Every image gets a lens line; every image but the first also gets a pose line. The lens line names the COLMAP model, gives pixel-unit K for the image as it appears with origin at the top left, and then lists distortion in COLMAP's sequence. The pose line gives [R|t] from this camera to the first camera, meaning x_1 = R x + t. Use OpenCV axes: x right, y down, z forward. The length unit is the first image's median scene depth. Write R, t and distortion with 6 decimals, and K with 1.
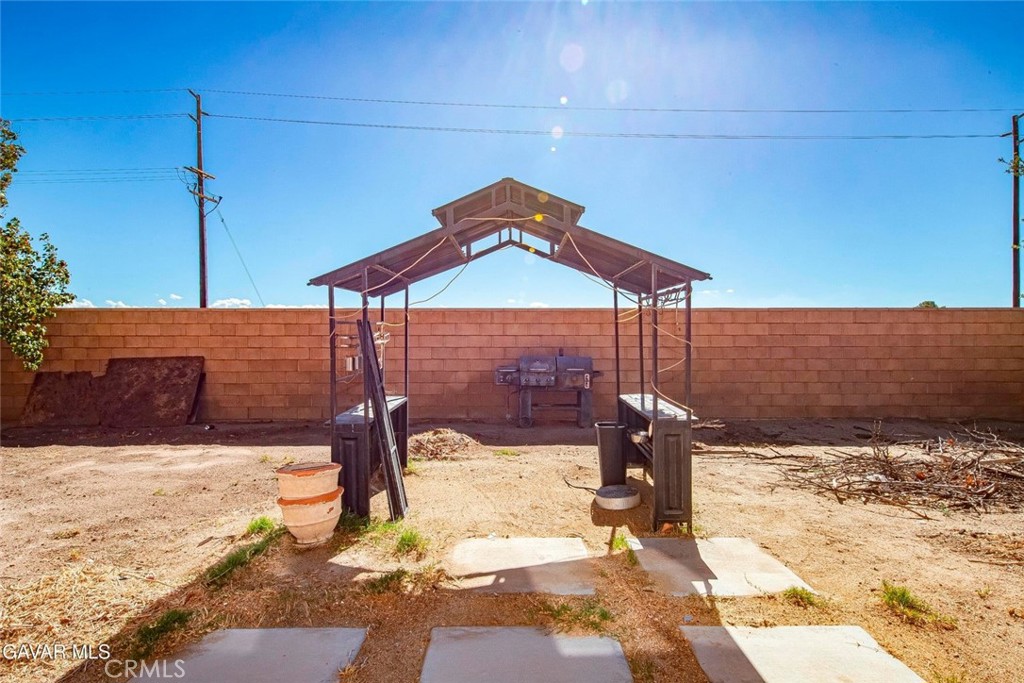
lens RADIAL K [[554.7, 0, 515.0], [0, 554.7, 343.6], [0, 0, 1]] dist [0.010527, -0.000438]
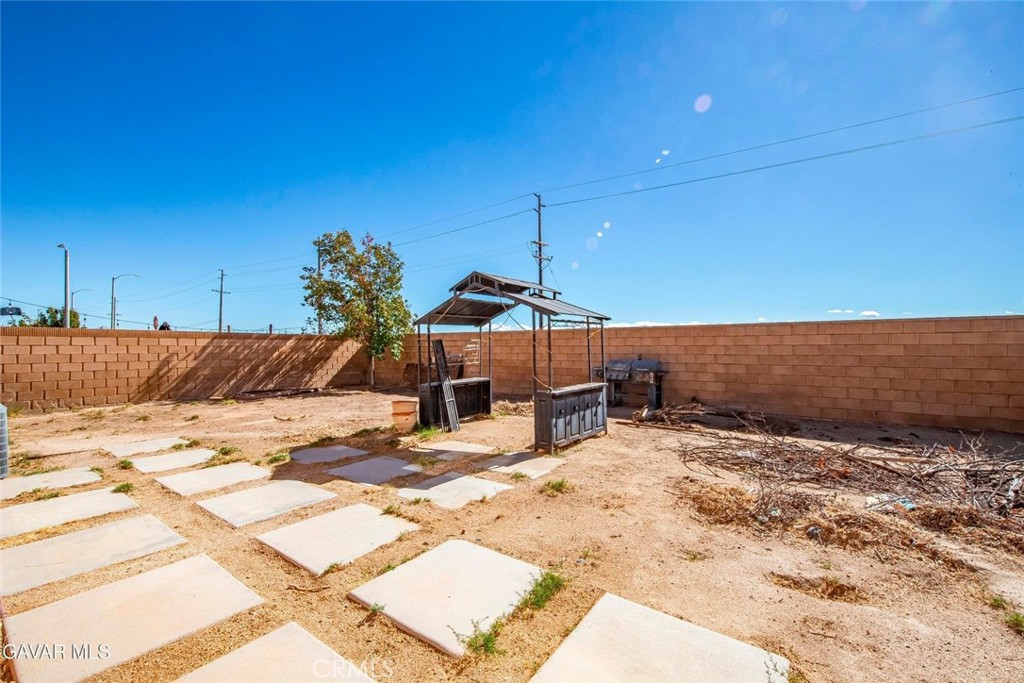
lens RADIAL K [[439.6, 0, 521.2], [0, 439.6, 341.7], [0, 0, 1]] dist [0.000900, -0.000165]
pose [[0.799234, -0.008138, -0.600965, 0.663817], [-0.006188, 0.999744, -0.021768, 0.001829], [0.600988, 0.021116, 0.798979, -0.122847]]
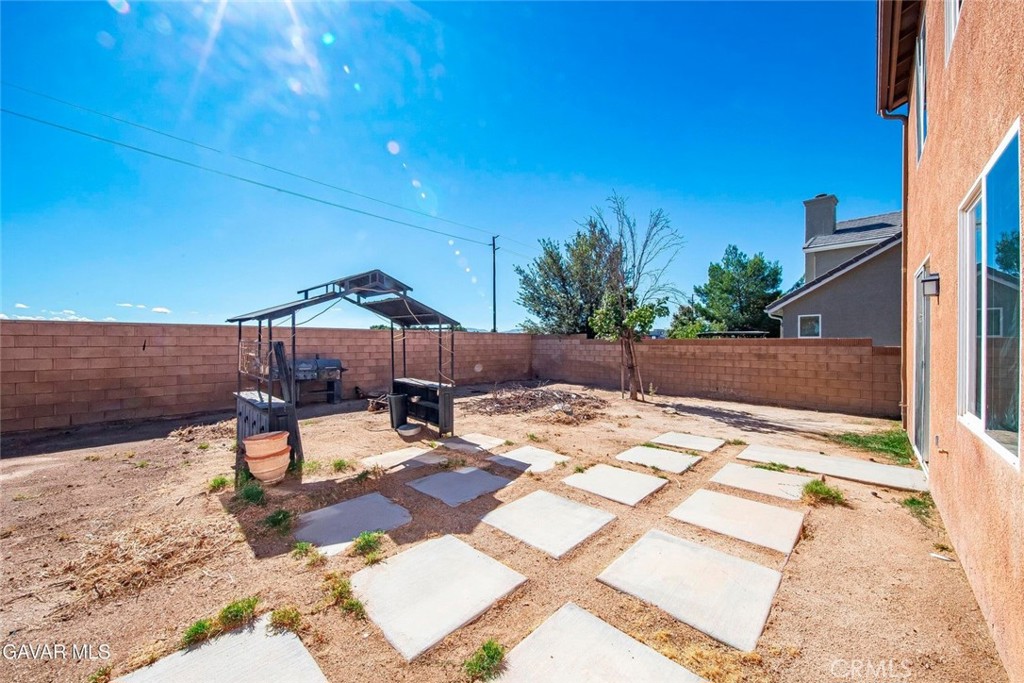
lens RADIAL K [[375.4, 0, 522.9], [0, 375.4, 344.4], [0, 0, 1]] dist [-0.002747, -0.000568]
pose [[0.676721, -0.002108, 0.736236, -0.376661], [0.004284, 0.999990, -0.001075, -0.019465], [-0.736227, 0.003882, 0.676724, -0.153436]]
